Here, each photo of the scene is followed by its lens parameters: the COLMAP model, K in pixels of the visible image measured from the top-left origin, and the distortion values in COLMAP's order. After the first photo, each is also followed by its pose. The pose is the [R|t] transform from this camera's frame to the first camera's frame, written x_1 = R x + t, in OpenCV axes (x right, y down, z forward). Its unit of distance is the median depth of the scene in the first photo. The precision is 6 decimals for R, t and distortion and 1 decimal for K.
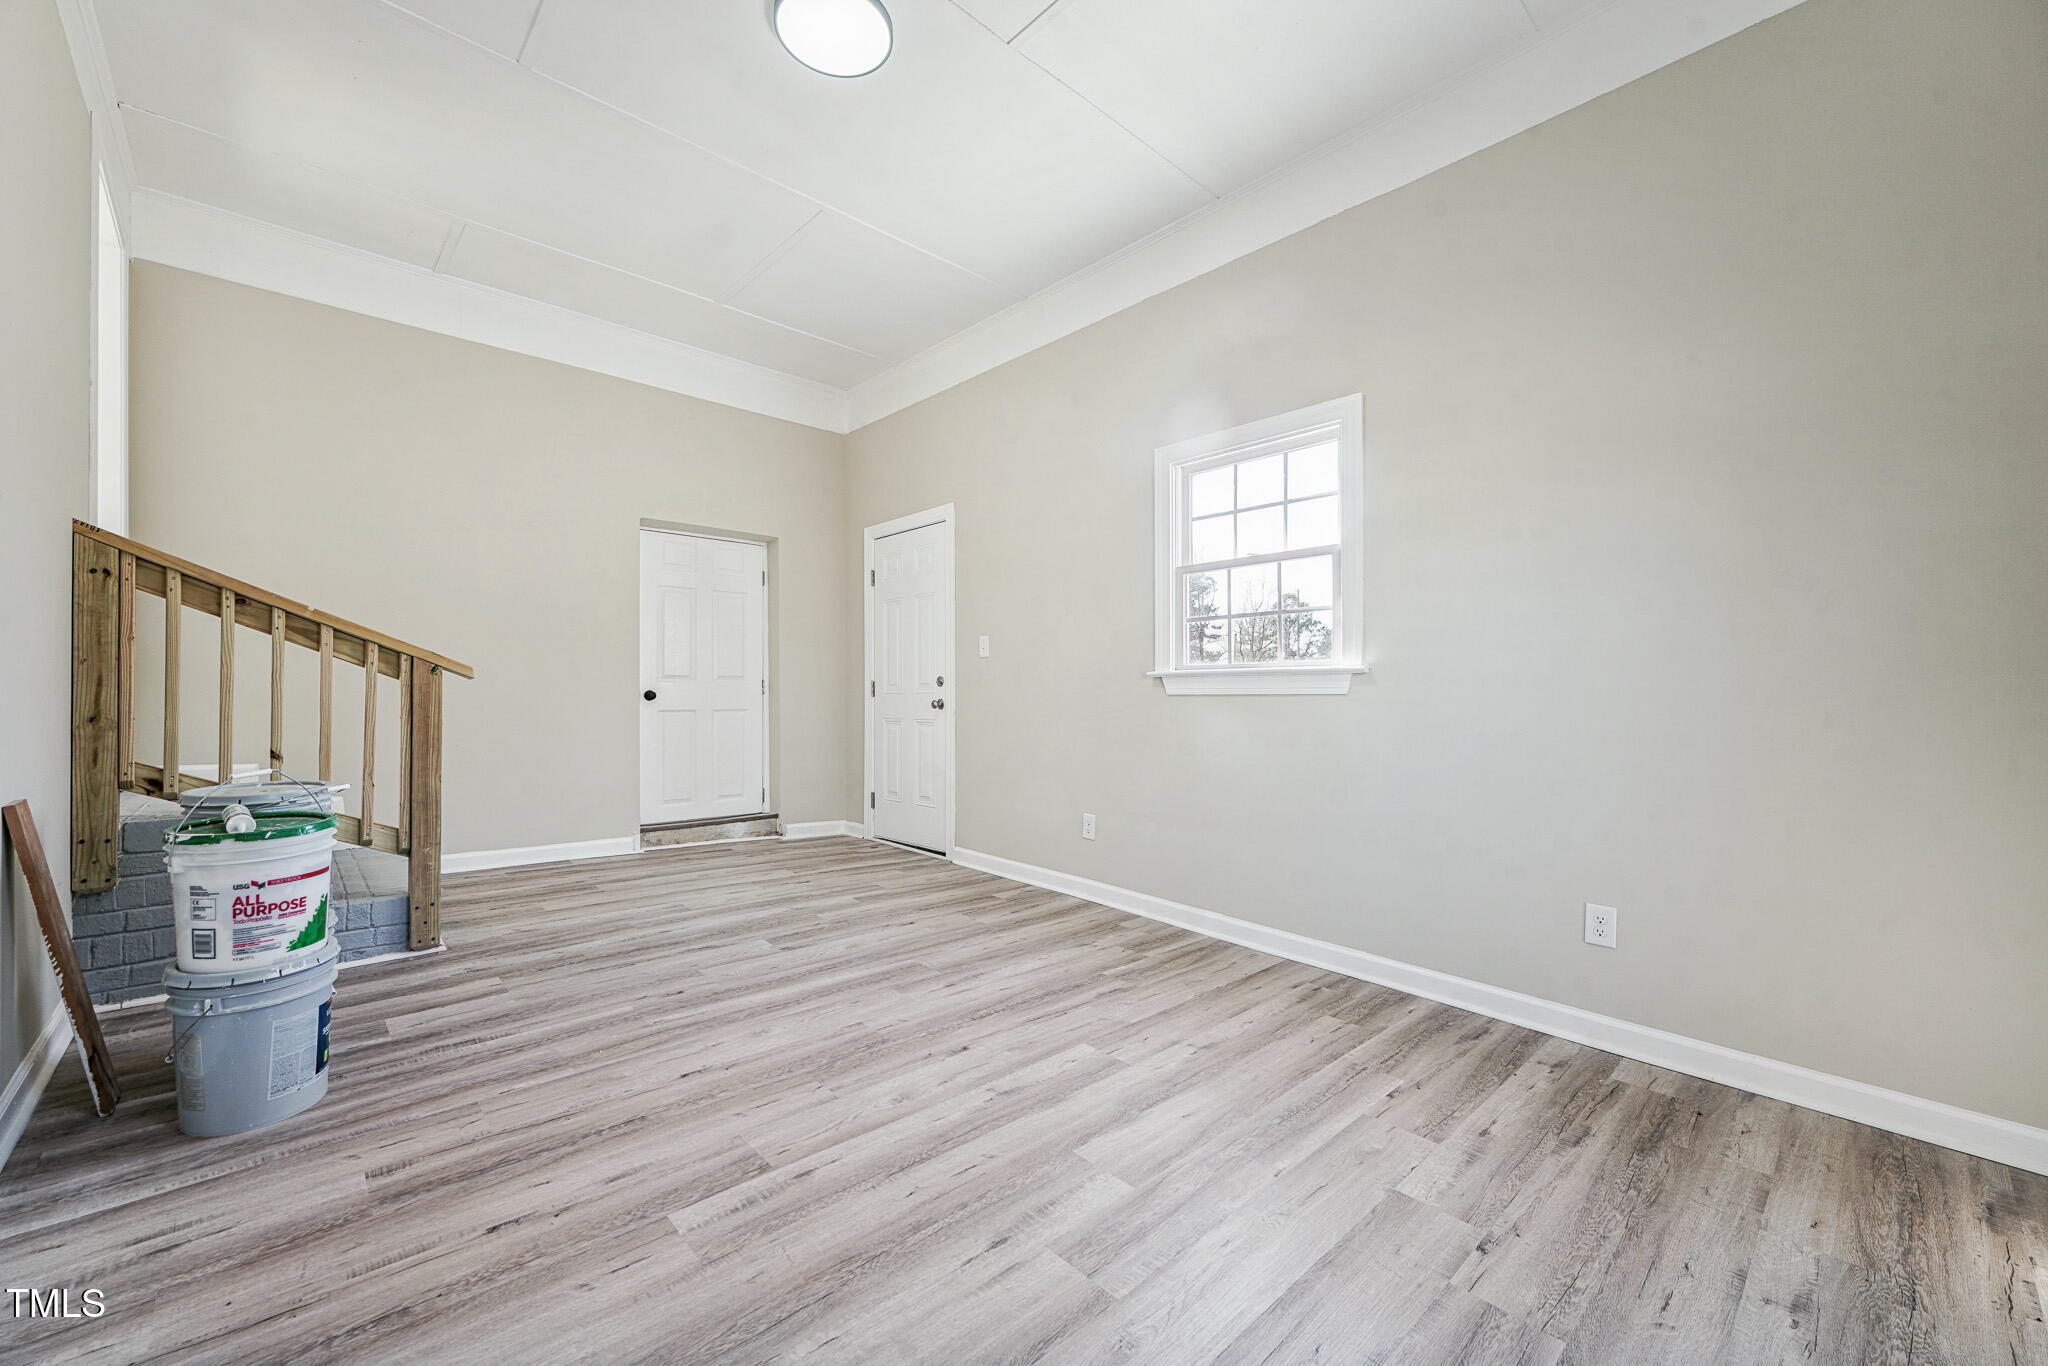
lens RADIAL K [[813.2, 0, 1024.0], [0, 813.2, 683.0], [0, 0, 1]] dist [0.000461, 0.000080]
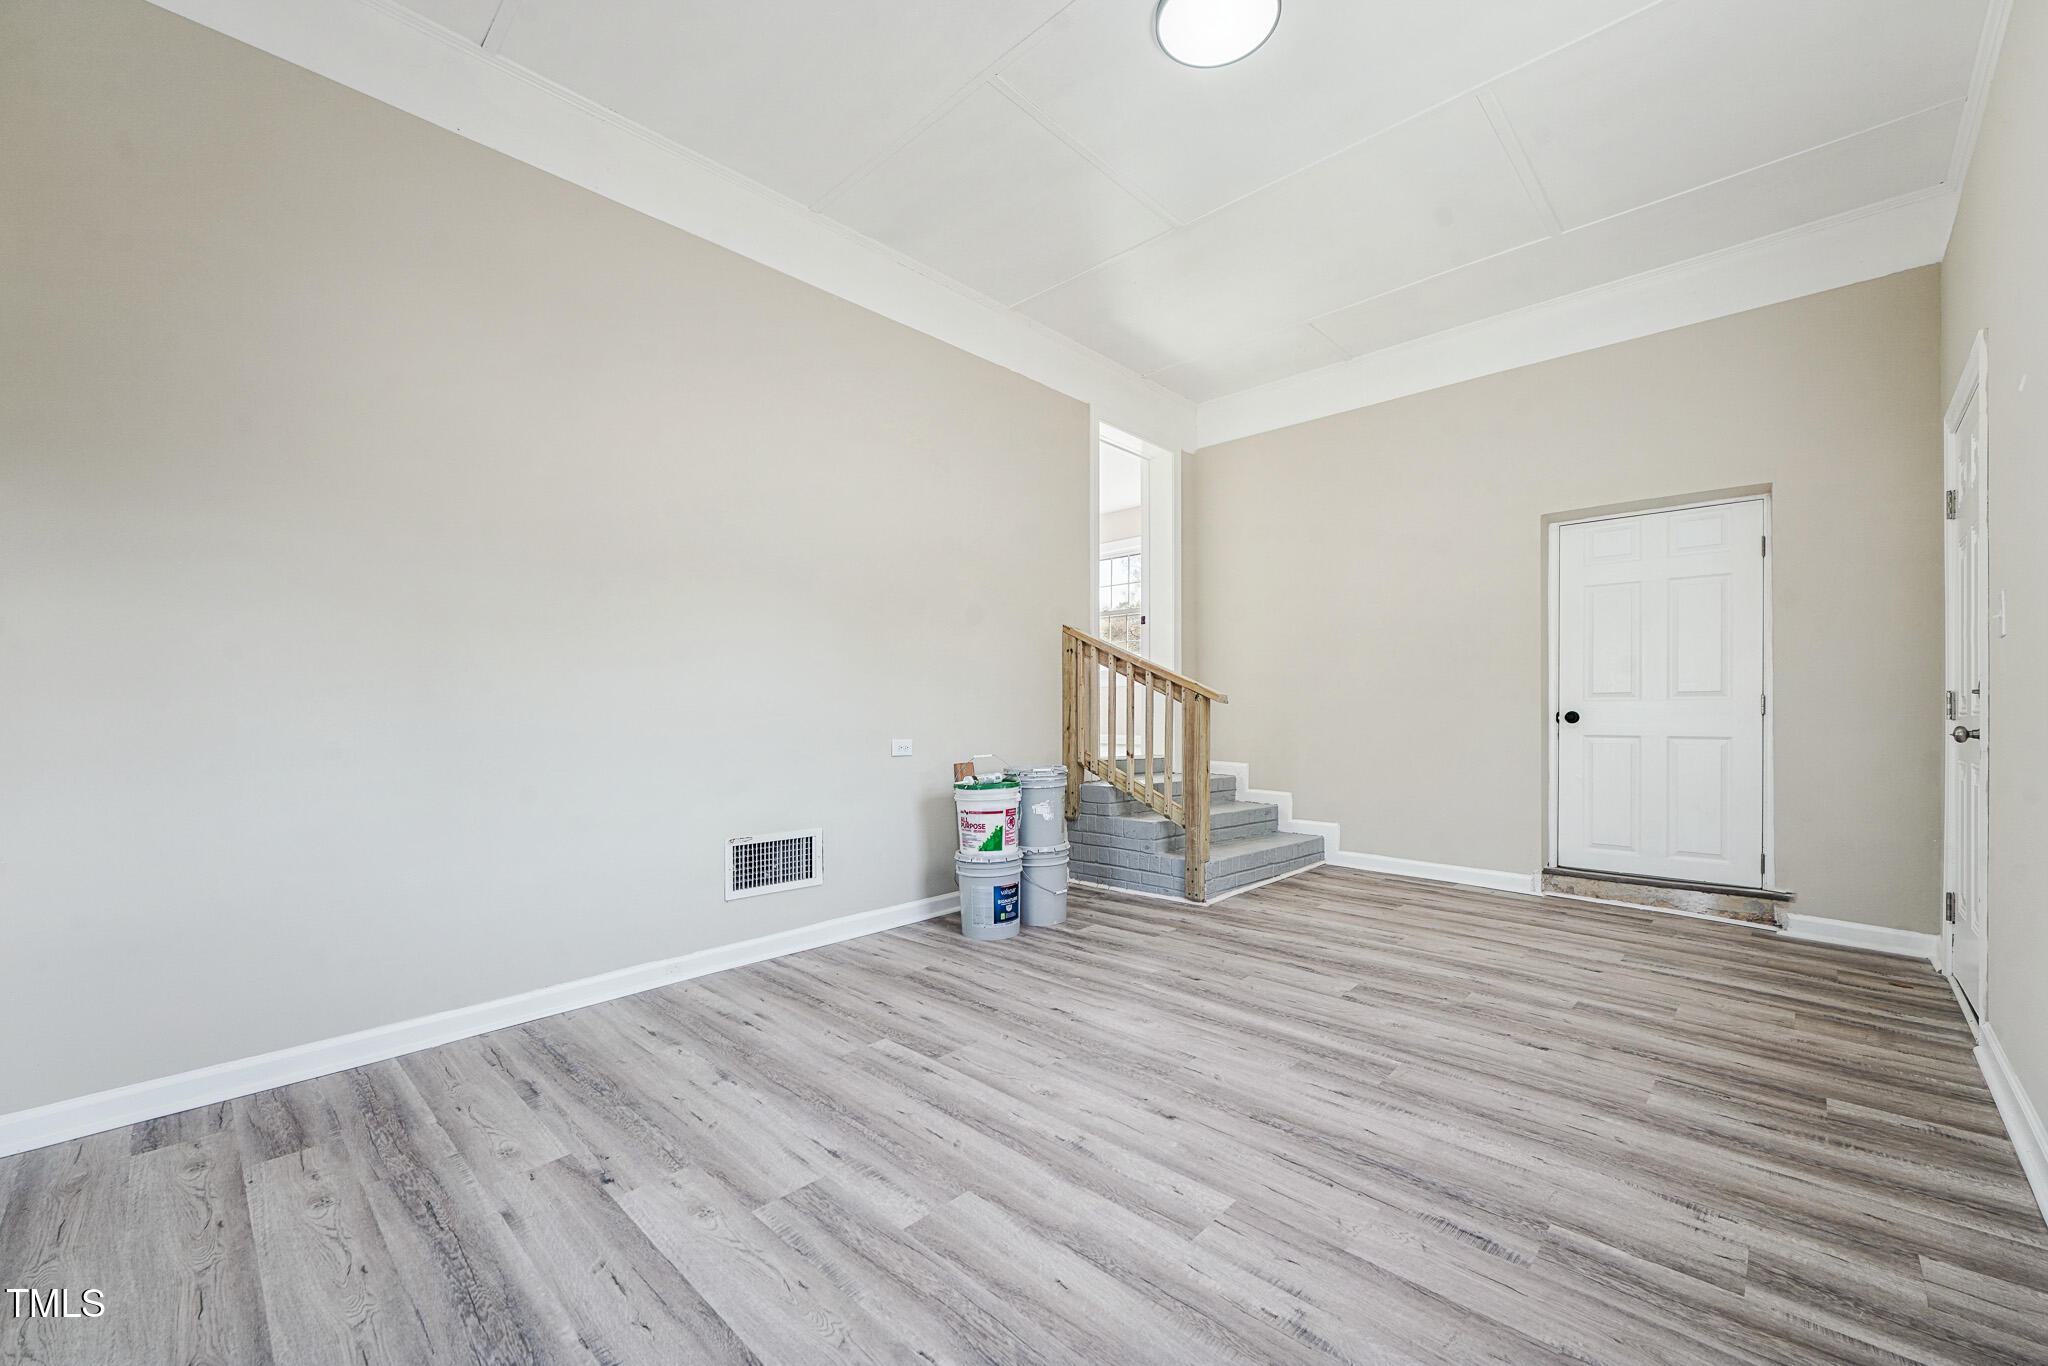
lens RADIAL K [[835.8, 0, 1021.0], [0, 835.8, 705.6], [0, 0, 1]] dist [0.000369, 0.000051]
pose [[0.049798, -0.014522, -0.998654, 0.667911], [0.012412, 0.999826, -0.013920, 0.013807], [0.998682, -0.011702, 0.049969, 0.648315]]
